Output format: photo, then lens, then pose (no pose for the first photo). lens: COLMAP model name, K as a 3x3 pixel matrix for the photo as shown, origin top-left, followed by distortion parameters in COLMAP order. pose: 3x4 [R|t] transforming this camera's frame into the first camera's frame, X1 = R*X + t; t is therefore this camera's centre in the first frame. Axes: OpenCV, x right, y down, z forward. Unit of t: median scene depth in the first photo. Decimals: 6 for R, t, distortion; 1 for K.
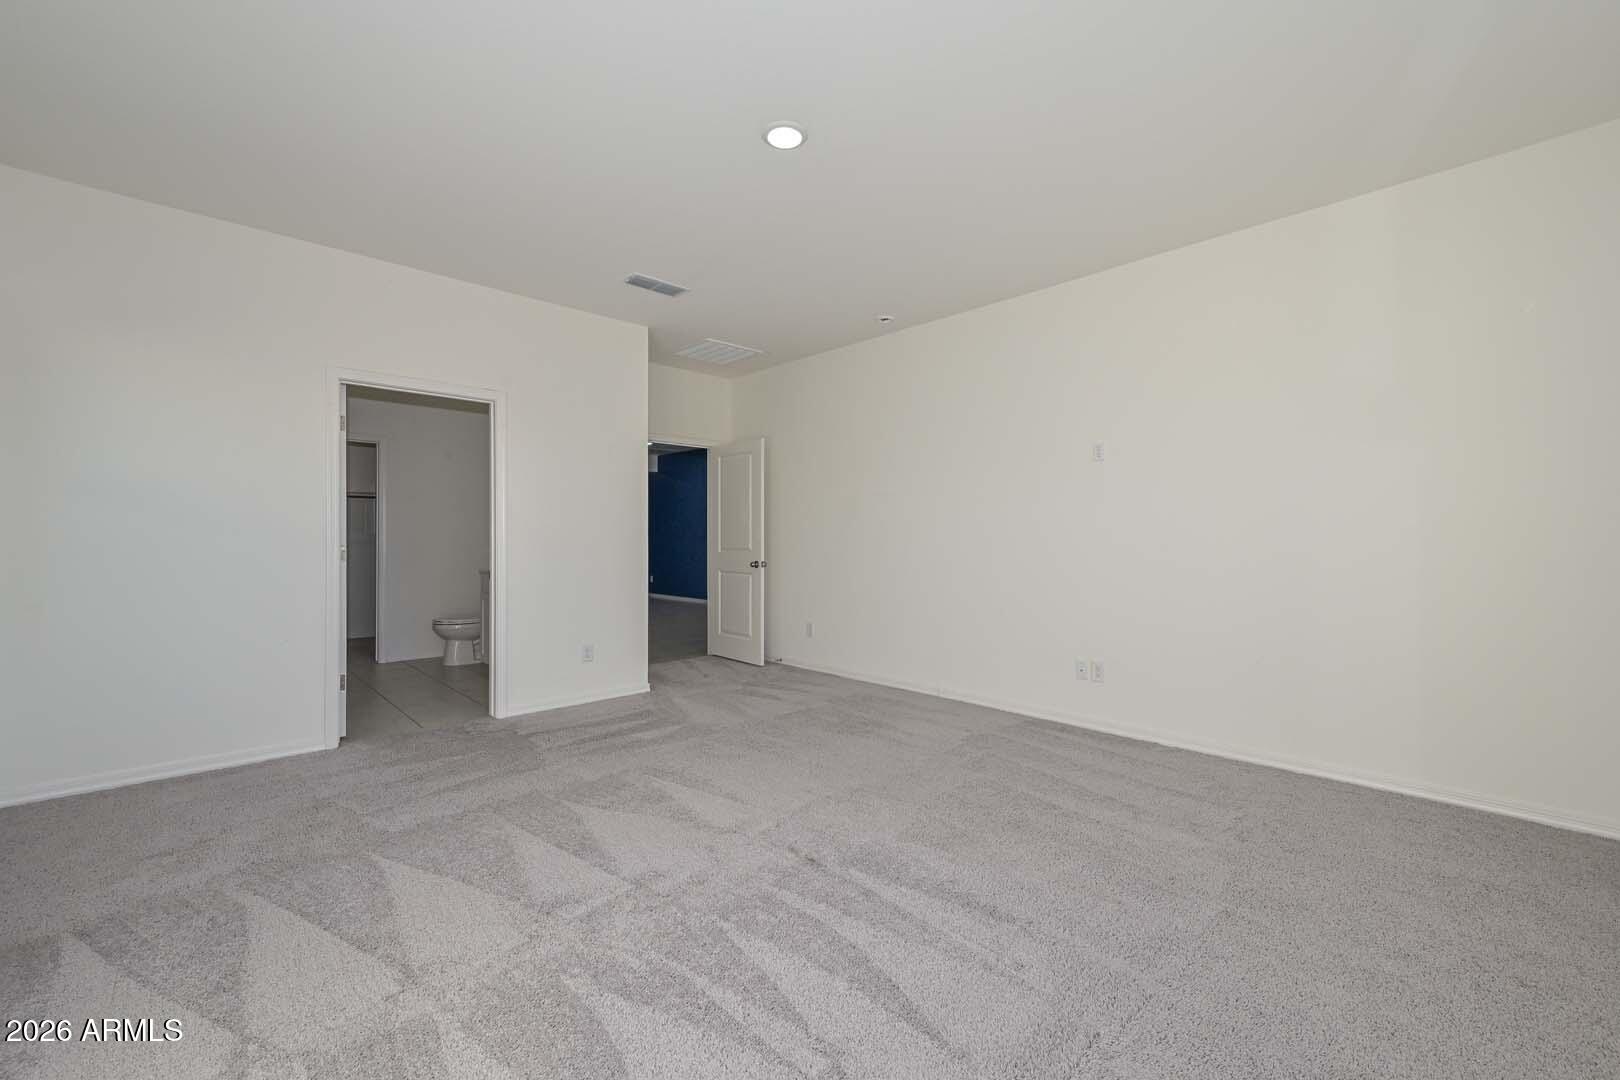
lens RADIAL K [[697.9, 0, 806.1], [0, 697.9, 542.8], [0, 0, 1]] dist [0.013614, 0.000451]
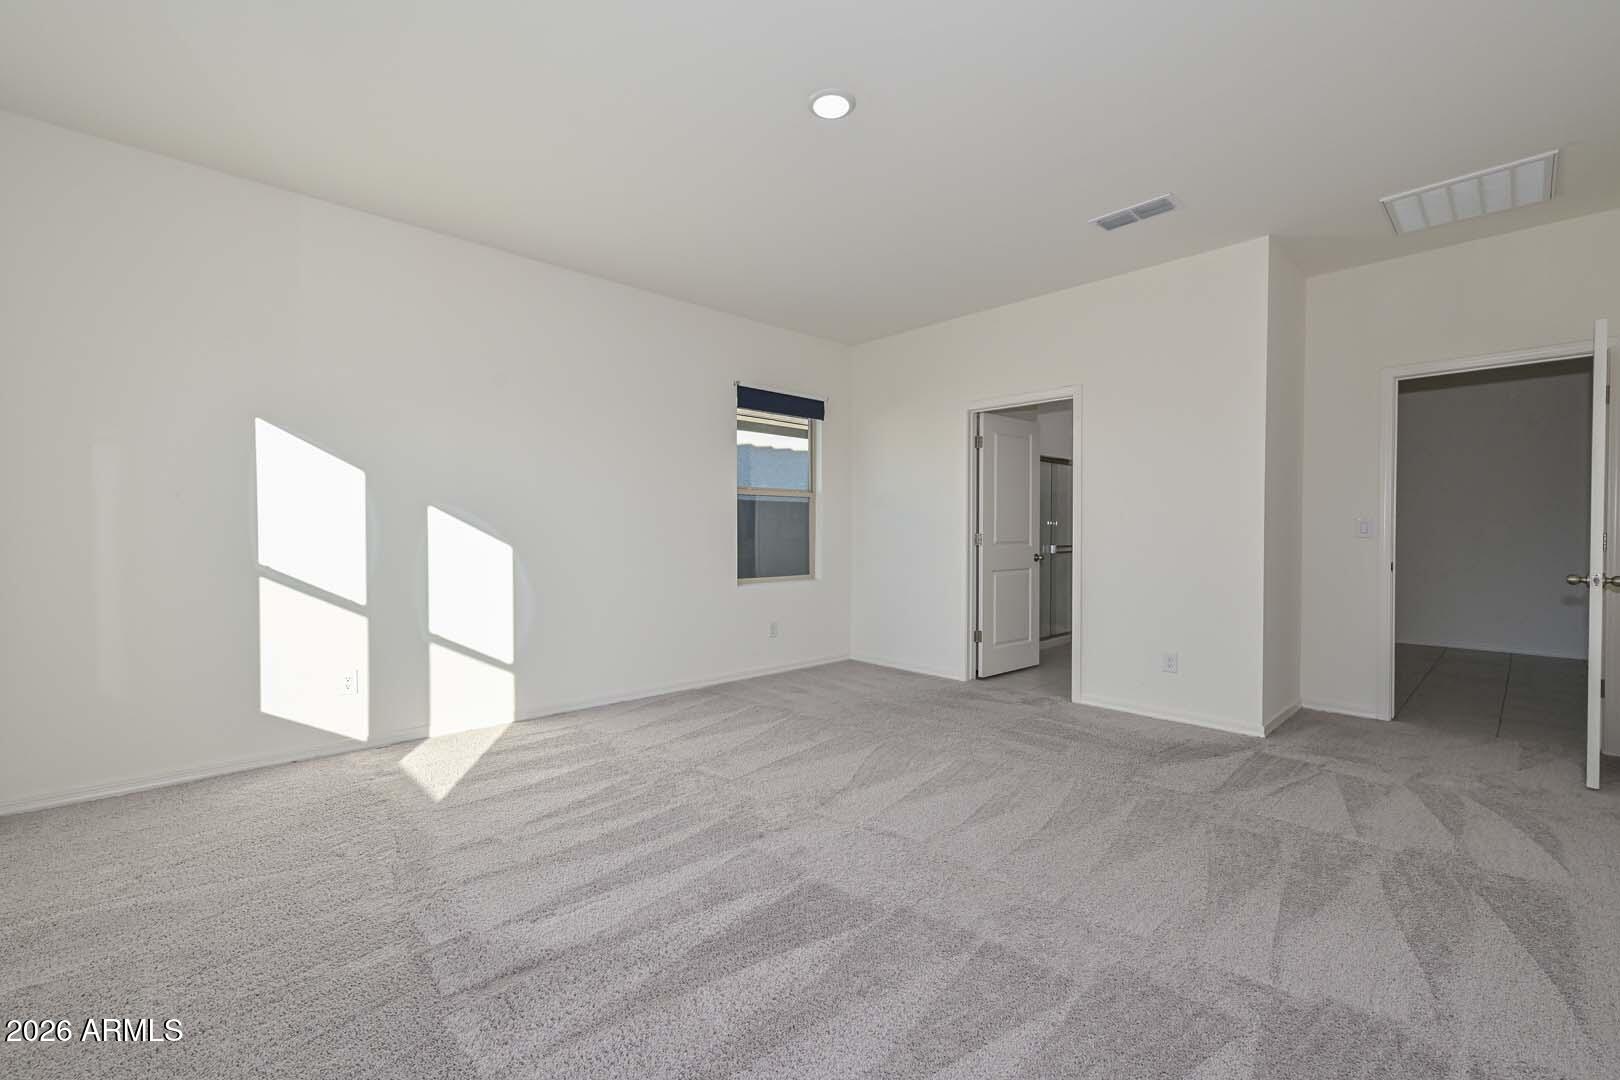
lens RADIAL K [[708.9, 0, 817.2], [0, 708.9, 540.2], [0, 0, 1]] dist [0.014246, -0.000180]
pose [[-0.026653, 0.010874, -0.999586, 0.637303], [-0.005712, 0.999923, 0.011030, 0.001981], [0.999628, 0.006004, -0.026588, 0.673124]]
